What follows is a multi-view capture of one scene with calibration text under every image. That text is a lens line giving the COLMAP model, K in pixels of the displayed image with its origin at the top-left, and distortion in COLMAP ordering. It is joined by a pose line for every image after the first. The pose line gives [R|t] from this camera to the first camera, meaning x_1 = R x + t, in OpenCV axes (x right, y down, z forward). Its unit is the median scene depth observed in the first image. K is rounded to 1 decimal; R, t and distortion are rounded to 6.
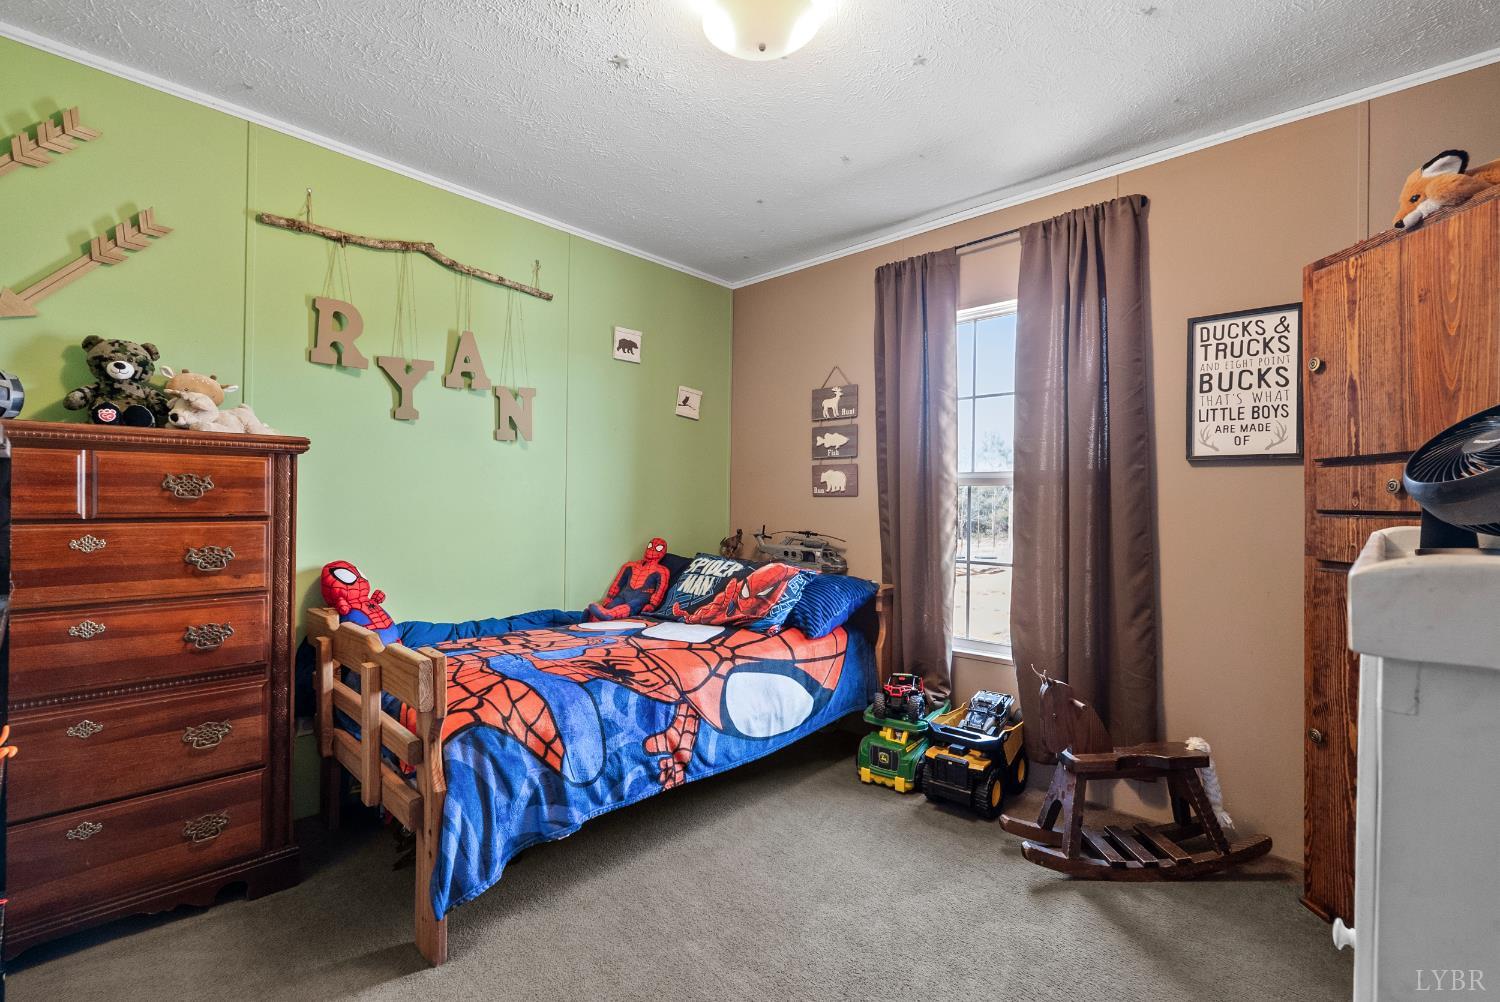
lens RADIAL K [[667.5, 0, 749.4], [0, 667.5, 496.9], [0, 0, 1]] dist [0.000457, 0.000221]
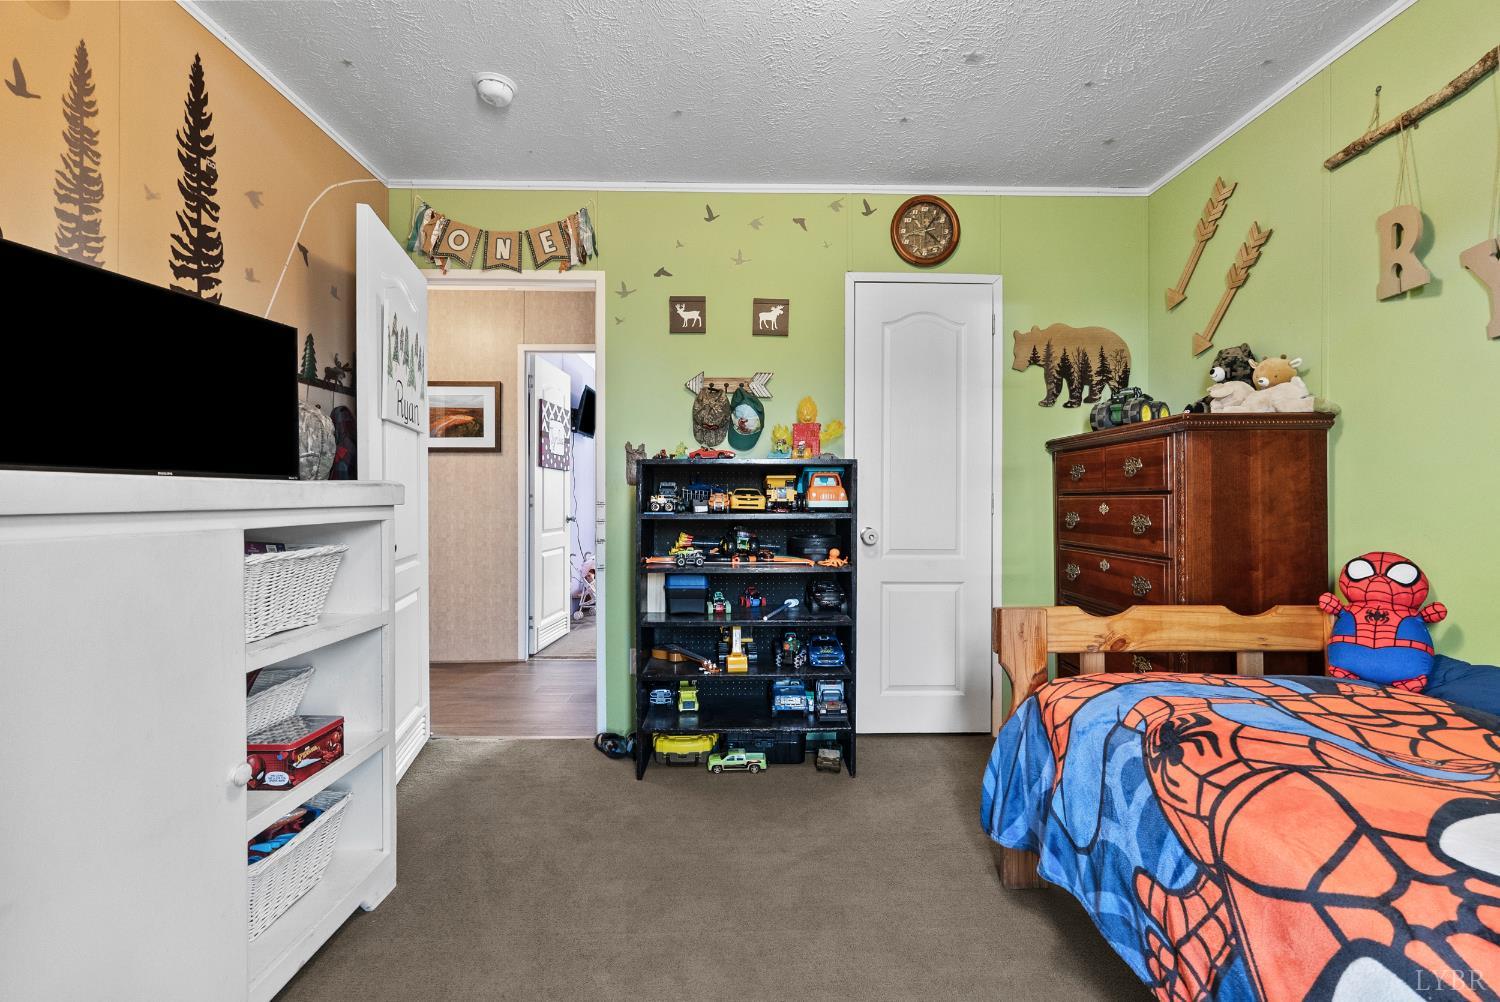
lens RADIAL K [[667.5, 0, 749.4], [0, 667.5, 496.9], [0, 0, 1]] dist [0.000457, 0.000221]
pose [[-0.711603, -0.014030, -0.702441, 0.463592], [-0.010711, 0.999901, -0.009121, 0.048344], [0.702500, 0.001033, -0.711683, 1.104958]]
